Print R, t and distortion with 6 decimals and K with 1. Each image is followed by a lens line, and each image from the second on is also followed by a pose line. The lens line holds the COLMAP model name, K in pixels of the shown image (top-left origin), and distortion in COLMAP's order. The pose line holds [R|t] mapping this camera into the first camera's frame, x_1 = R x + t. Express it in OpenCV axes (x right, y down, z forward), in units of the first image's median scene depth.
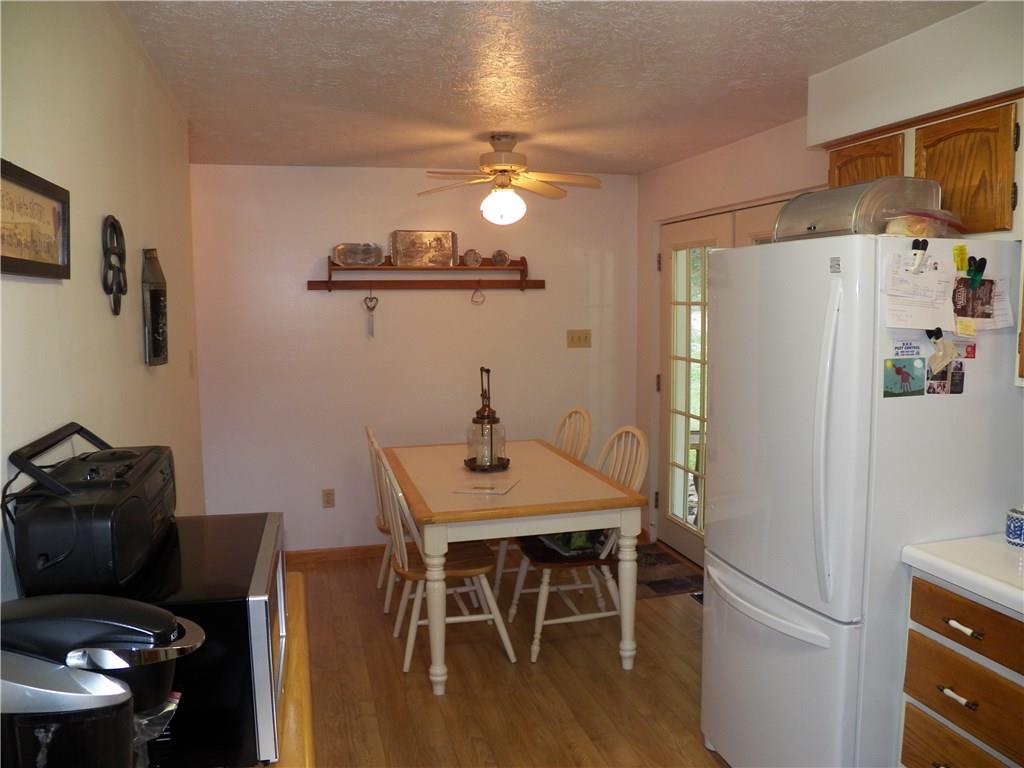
lens RADIAL K [[827.0, 0, 516.8], [0, 827.0, 380.5], [0, 0, 1]] dist [-0.131087, 0.082107]
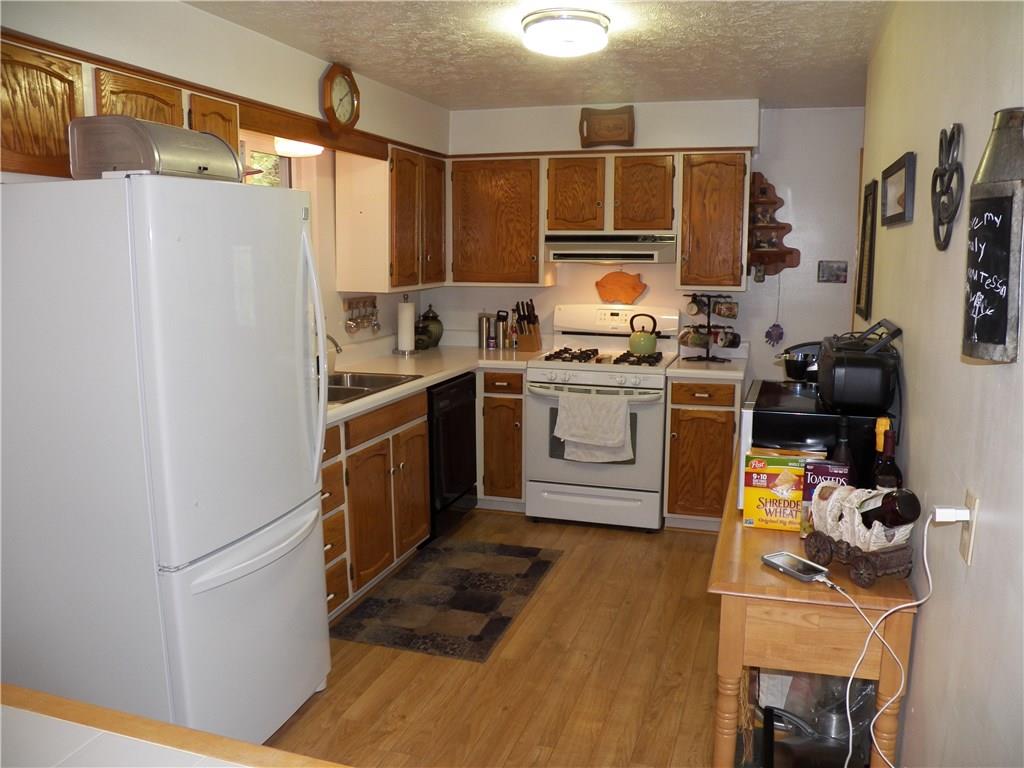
lens RADIAL K [[827.0, 0, 517.8], [0, 827.0, 384.3], [0, 0, 1]] dist [-0.131087, 0.082107]
pose [[-0.843891, -0.084163, 0.529873, -0.326709], [0.052506, 0.969923, 0.237683, -0.097353], [-0.533940, 0.228400, -0.814090, 1.091843]]
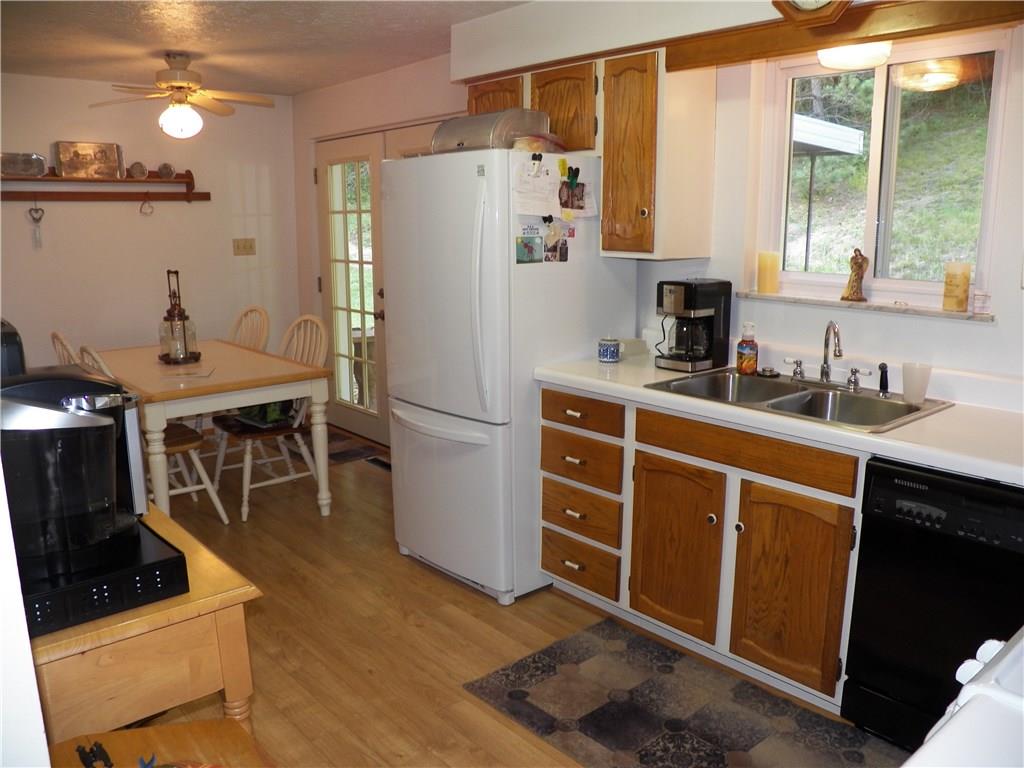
lens RADIAL K [[827.0, 0, 520.2], [0, 827.0, 383.7], [0, 0, 1]] dist [-0.131087, 0.082107]
pose [[0.898100, -0.081402, 0.432191, -0.111062], [0.040064, 0.993778, 0.103922, 0.046601], [-0.437962, -0.076017, 0.895774, -0.192881]]
